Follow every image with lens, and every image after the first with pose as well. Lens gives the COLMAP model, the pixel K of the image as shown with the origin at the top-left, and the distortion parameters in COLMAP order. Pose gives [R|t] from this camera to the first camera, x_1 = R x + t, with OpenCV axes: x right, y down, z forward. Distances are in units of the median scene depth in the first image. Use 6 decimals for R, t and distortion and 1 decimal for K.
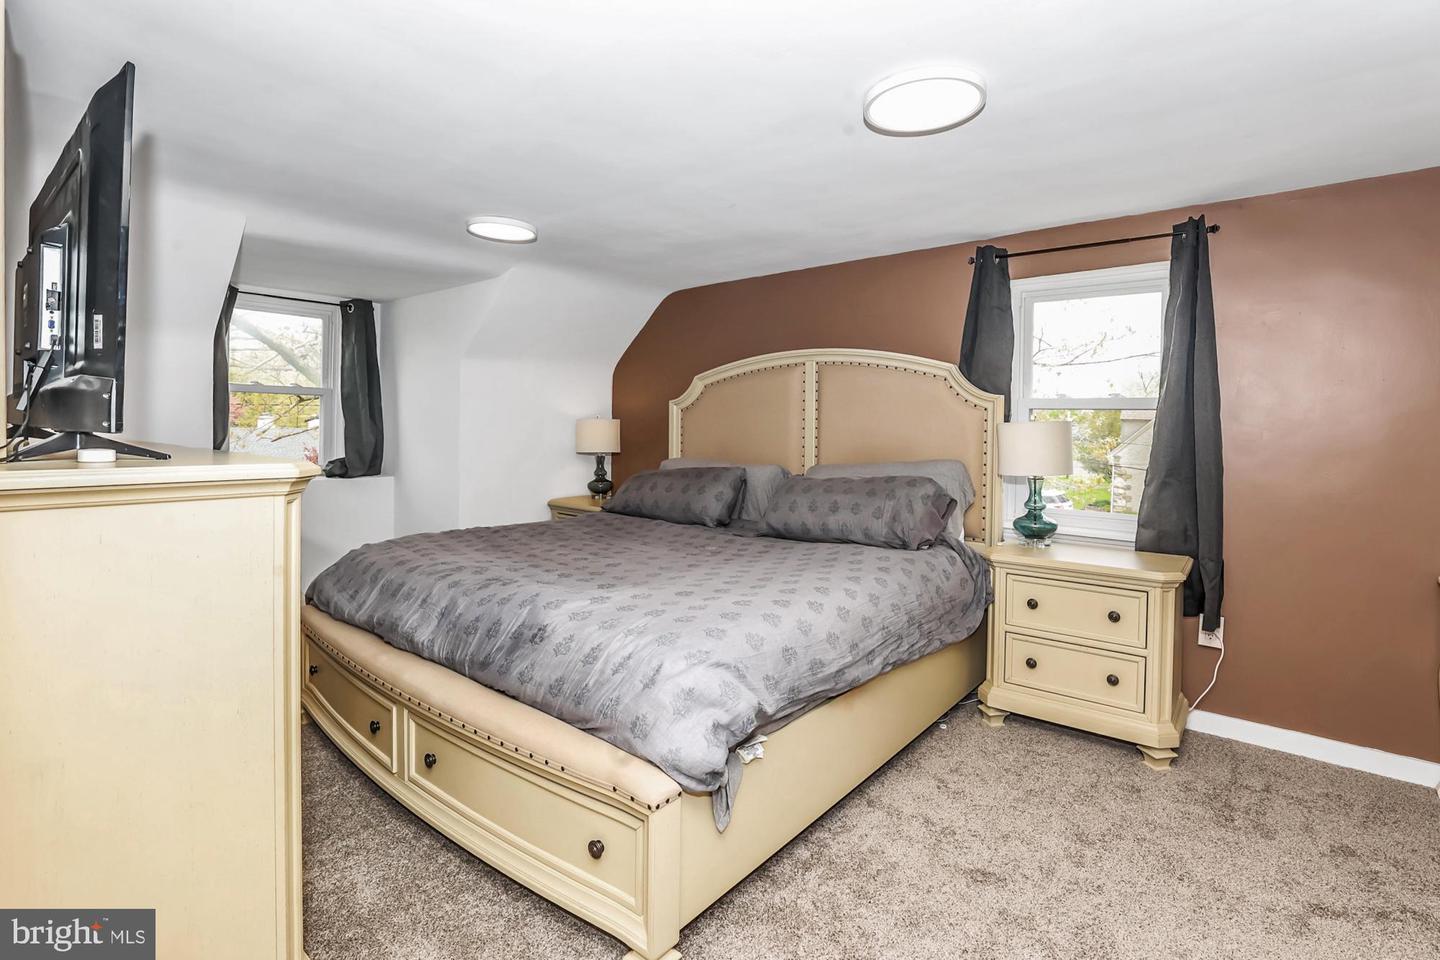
lens RADIAL K [[703.0, 0, 710.2], [0, 703.0, 434.8], [0, 0, 1]] dist [-0.036330, 0.001239]
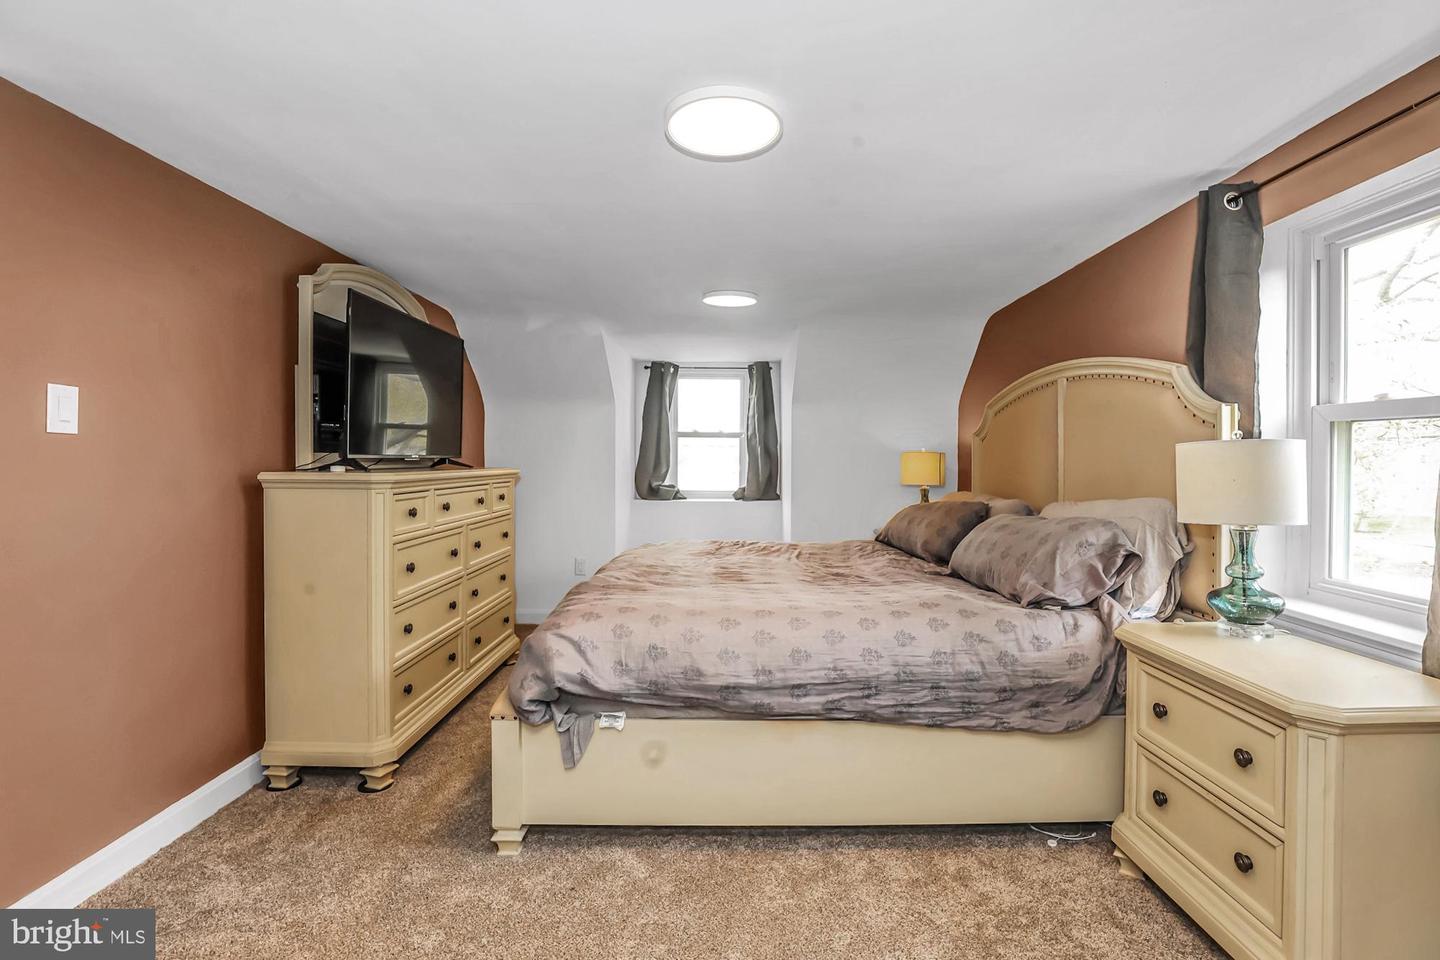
lens RADIAL K [[666.8, 0, 684.7], [0, 666.8, 471.1], [0, 0, 1]] dist [-0.053222, 0.024768]
pose [[0.639140, 0.004798, -0.769075, 0.599260], [-0.009562, 0.999953, -0.001708, 0.013272], [0.769031, 0.008446, 0.639156, 0.213905]]
